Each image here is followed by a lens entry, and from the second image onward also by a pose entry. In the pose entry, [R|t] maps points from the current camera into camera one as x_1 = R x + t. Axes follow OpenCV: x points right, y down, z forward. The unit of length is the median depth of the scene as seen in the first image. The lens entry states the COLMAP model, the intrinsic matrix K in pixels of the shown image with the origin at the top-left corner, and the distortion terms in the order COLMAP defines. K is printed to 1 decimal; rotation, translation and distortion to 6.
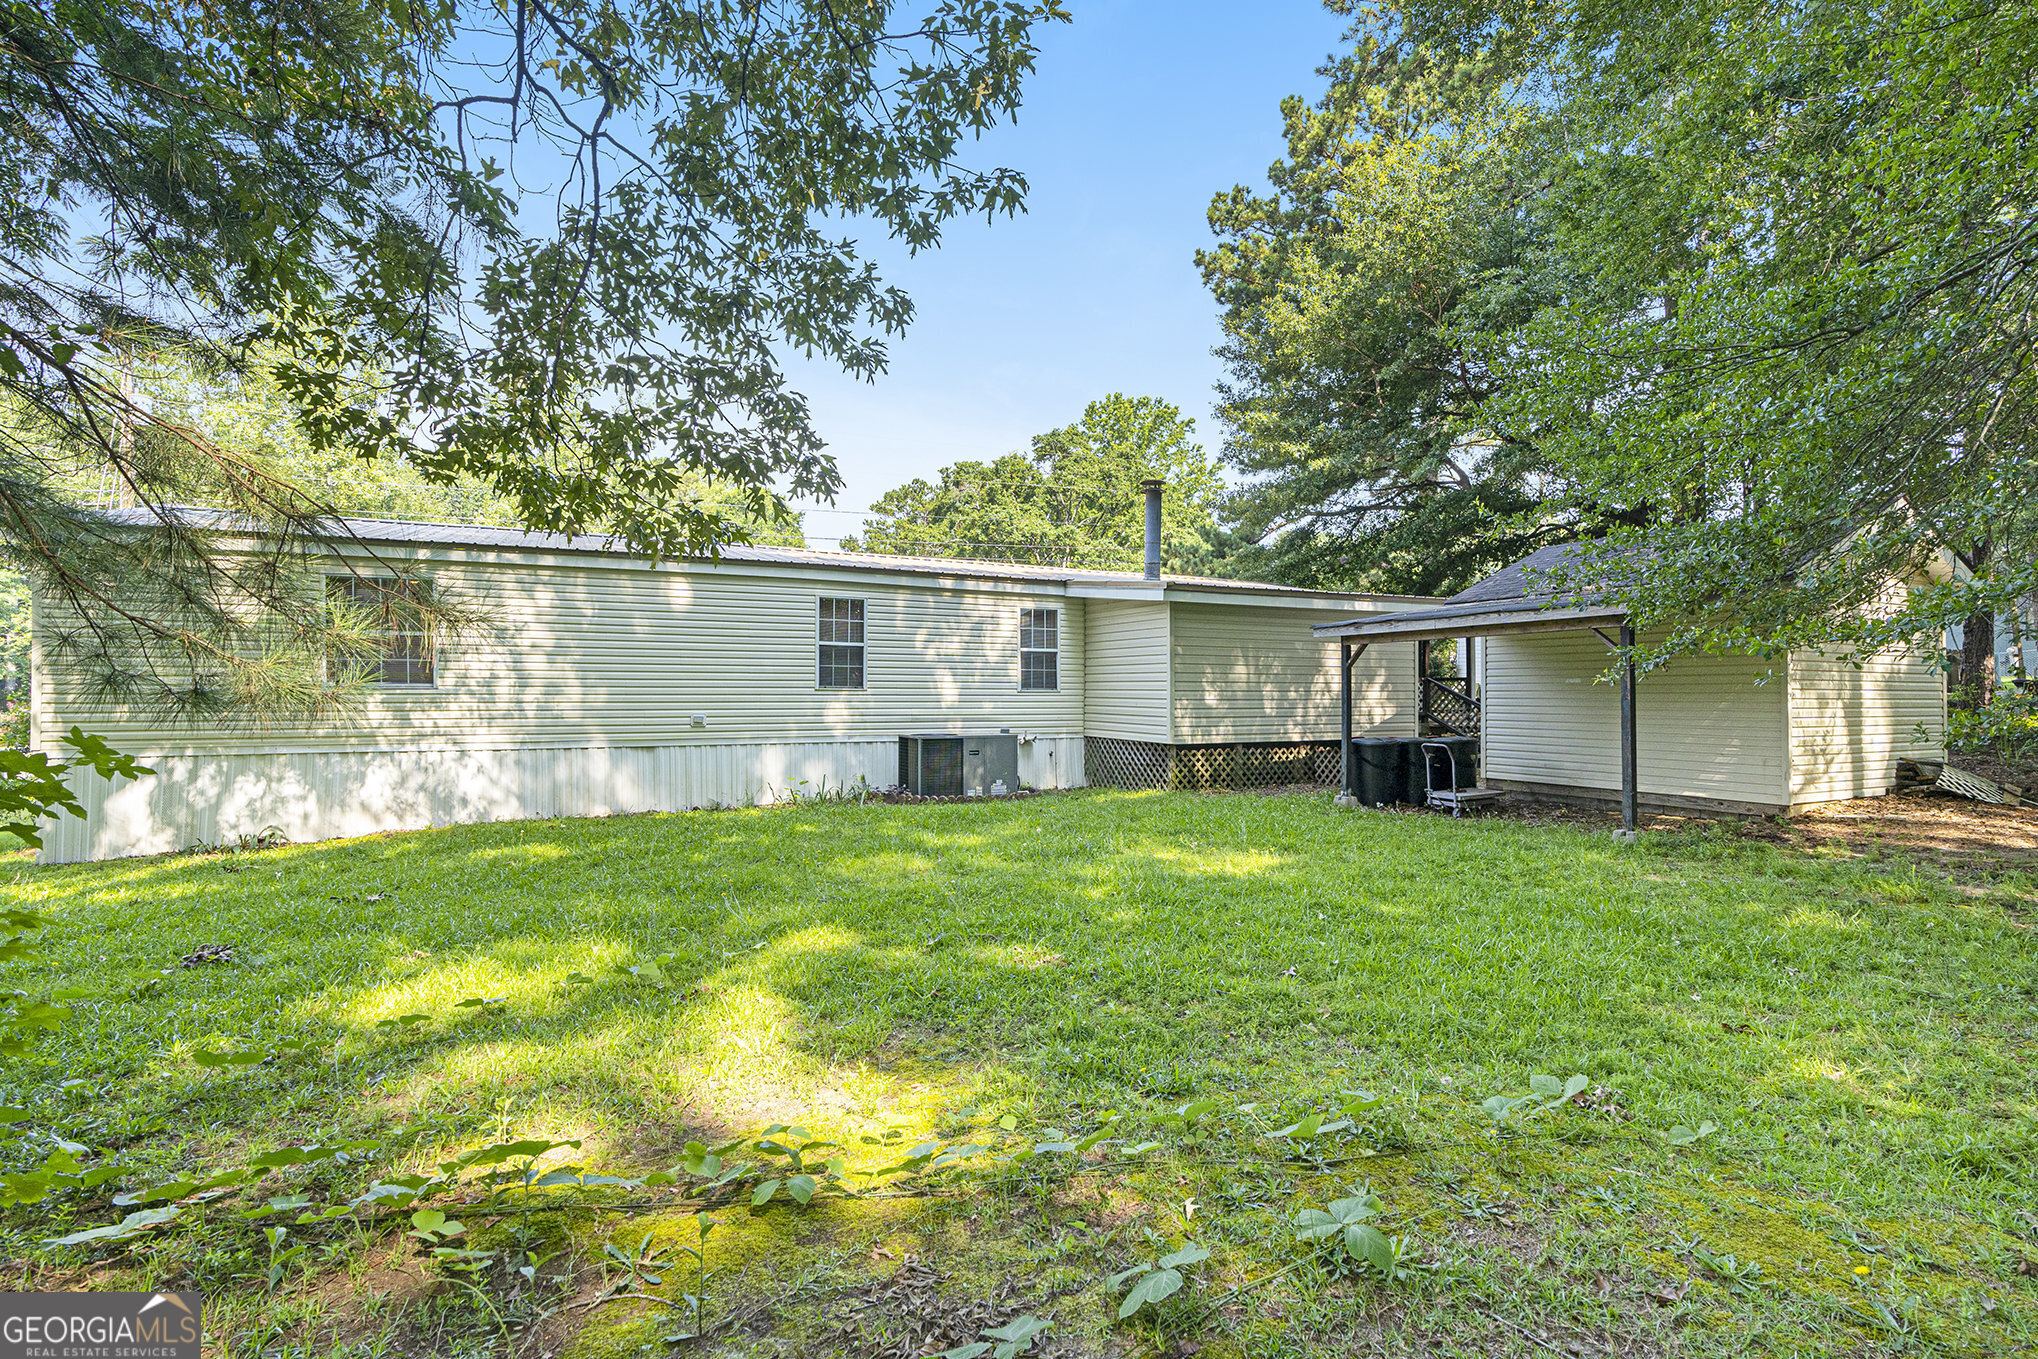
lens RADIAL K [[937.1, 0, 1023.5], [0, 937.1, 676.1], [0, 0, 1]] dist [-0.005121, 0.000223]
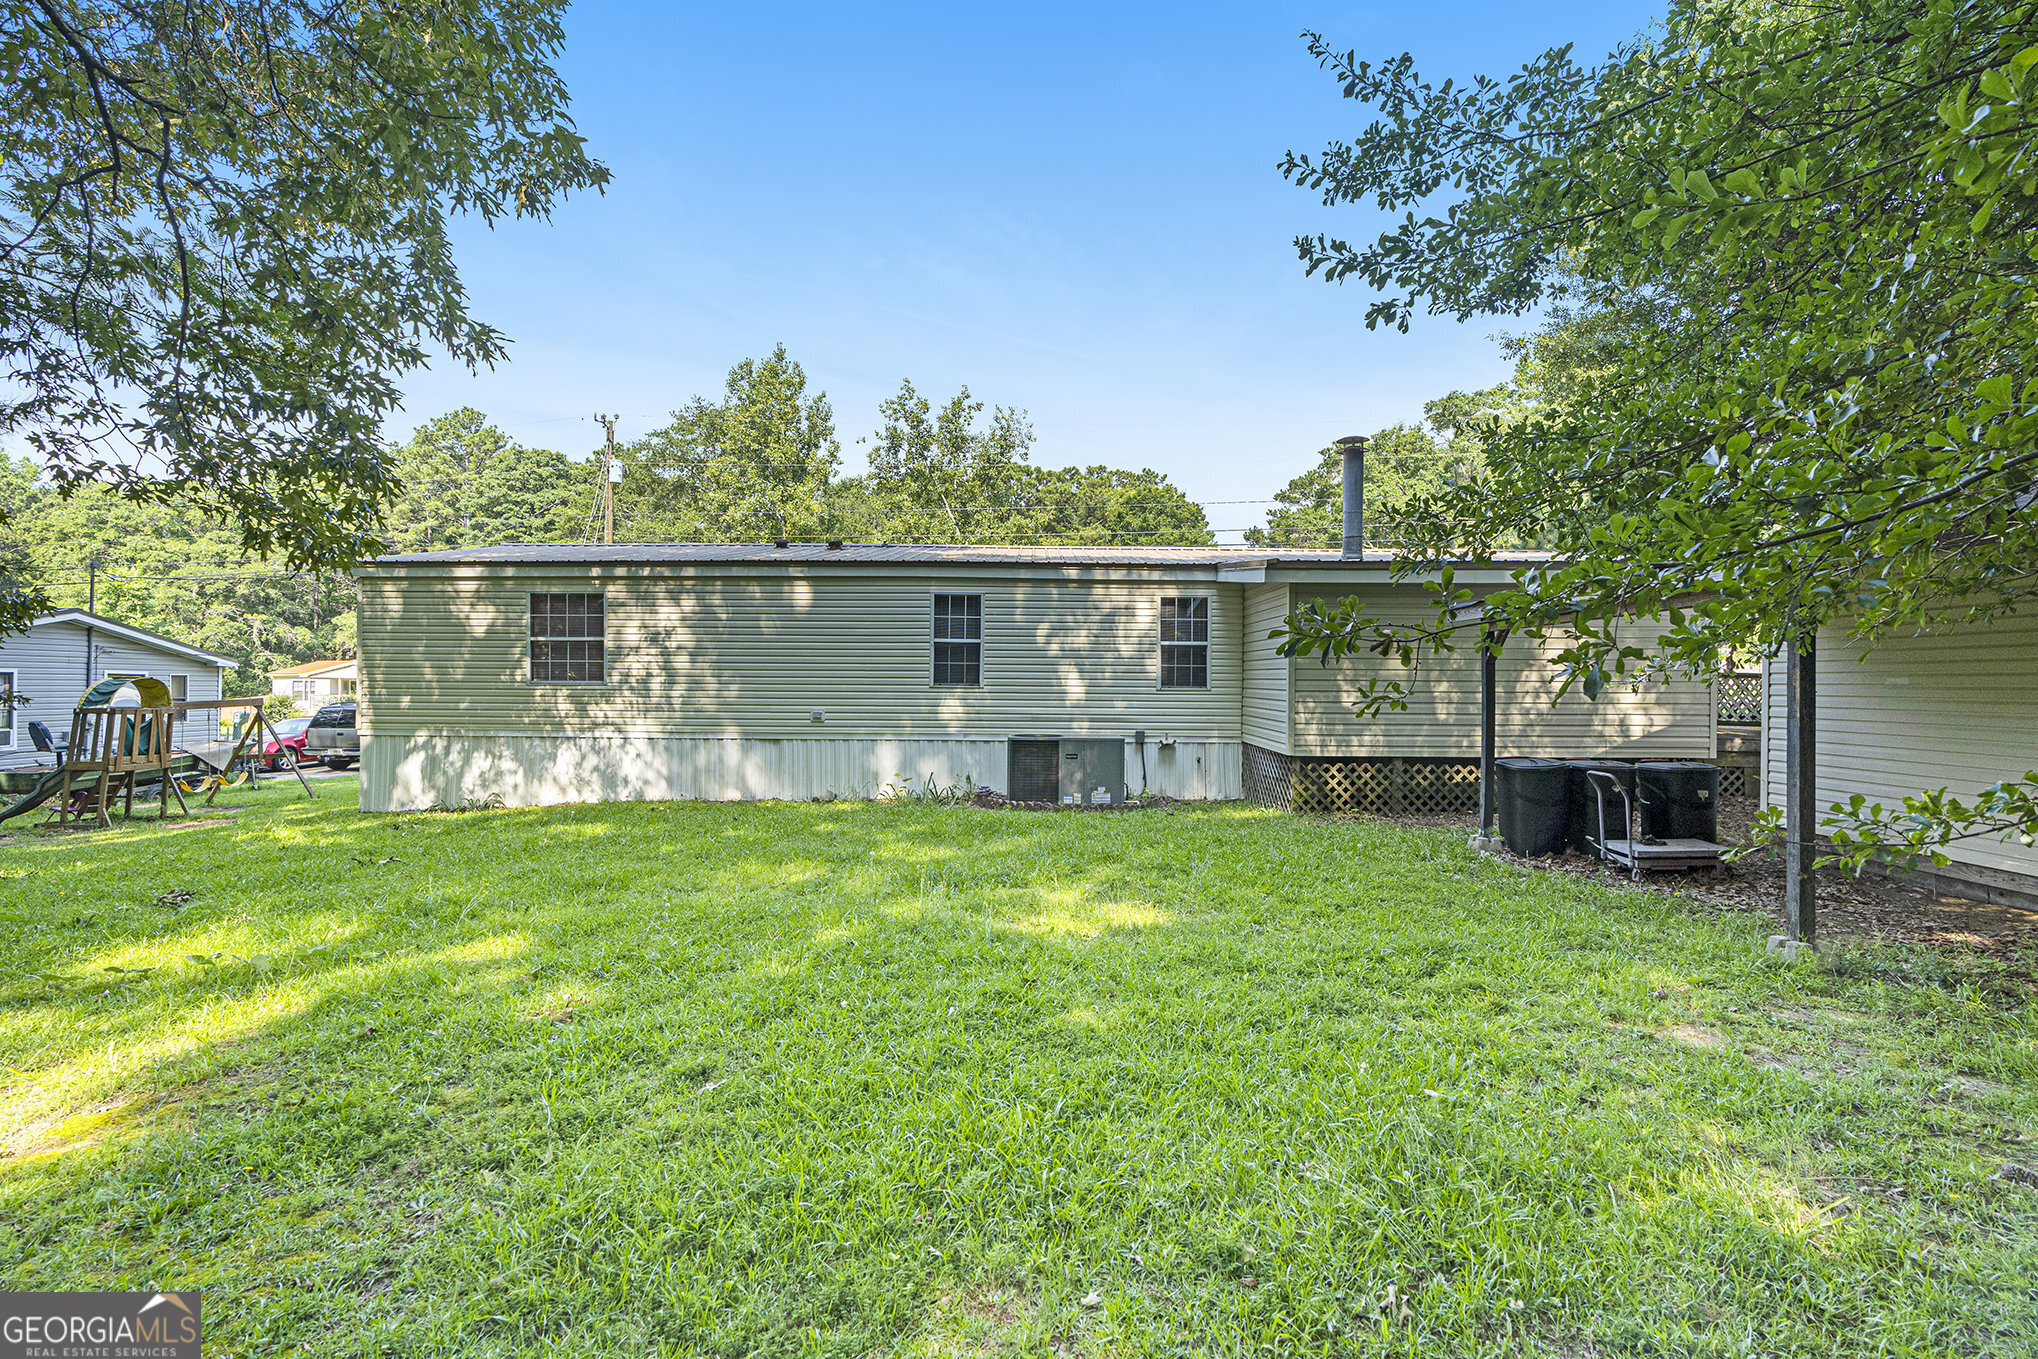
lens RADIAL K [[916.0, 0, 1019.0], [0, 916.0, 679.5], [0, 0, 1]] dist [-0.004488, 0.000196]
pose [[0.890491, 0.002317, -0.454995, 0.307539], [0.003151, 0.999932, 0.011258, -0.004164], [0.454990, -0.011459, 0.890423, 0.172619]]
